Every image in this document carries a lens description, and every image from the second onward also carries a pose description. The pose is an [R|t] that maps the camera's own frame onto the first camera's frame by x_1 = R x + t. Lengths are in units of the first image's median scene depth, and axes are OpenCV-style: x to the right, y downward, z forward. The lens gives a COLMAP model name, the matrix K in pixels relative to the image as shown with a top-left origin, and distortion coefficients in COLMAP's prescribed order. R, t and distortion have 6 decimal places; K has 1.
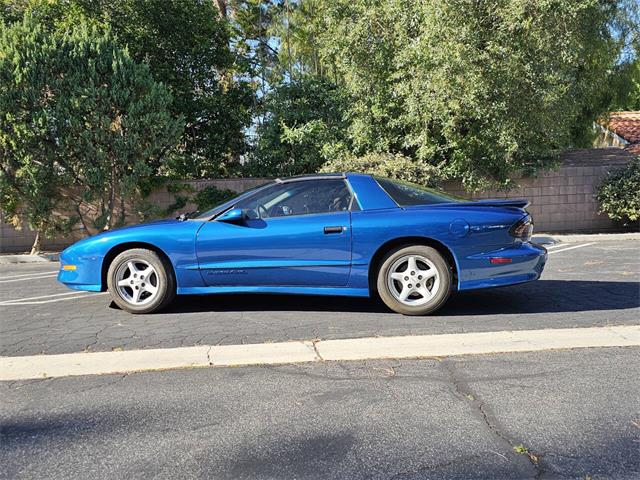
lens RADIAL K [[580.4, 0, 321.6], [0, 580.4, 240.8], [0, 0, 1]] dist [0.016451, 0.000000]
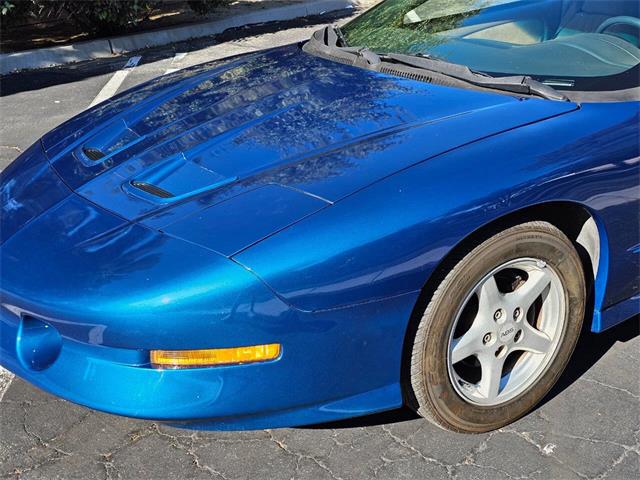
lens RADIAL K [[834.5, 0, 321.2], [0, 834.5, 236.1], [0, 0, 1]] dist [0.129079, 0.000000]
pose [[0.726632, -0.246159, 0.641414, -0.645185], [0.048784, 0.949738, 0.309221, -0.111958], [-0.685293, -0.193399, 0.702119, 0.773597]]
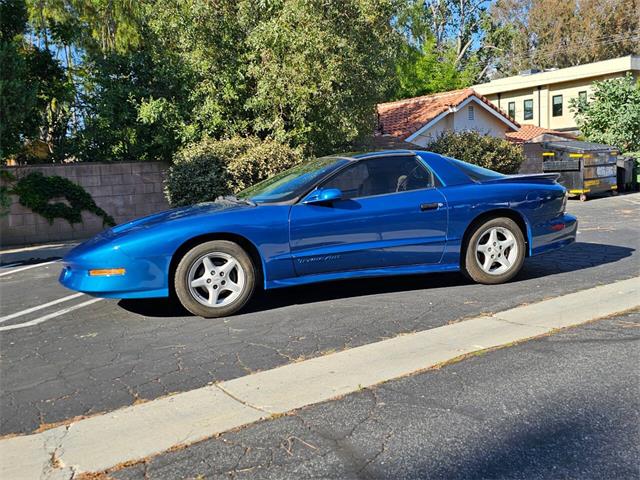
lens RADIAL K [[580.4, 0, 318.4], [0, 580.4, 239.4], [0, 0, 1]] dist [0.016451, 0.000000]
pose [[0.879618, -0.067099, 0.470924, -0.577462], [0.058706, 0.997746, 0.032508, -0.006184], [-0.472044, -0.000949, 0.881575, 0.191010]]
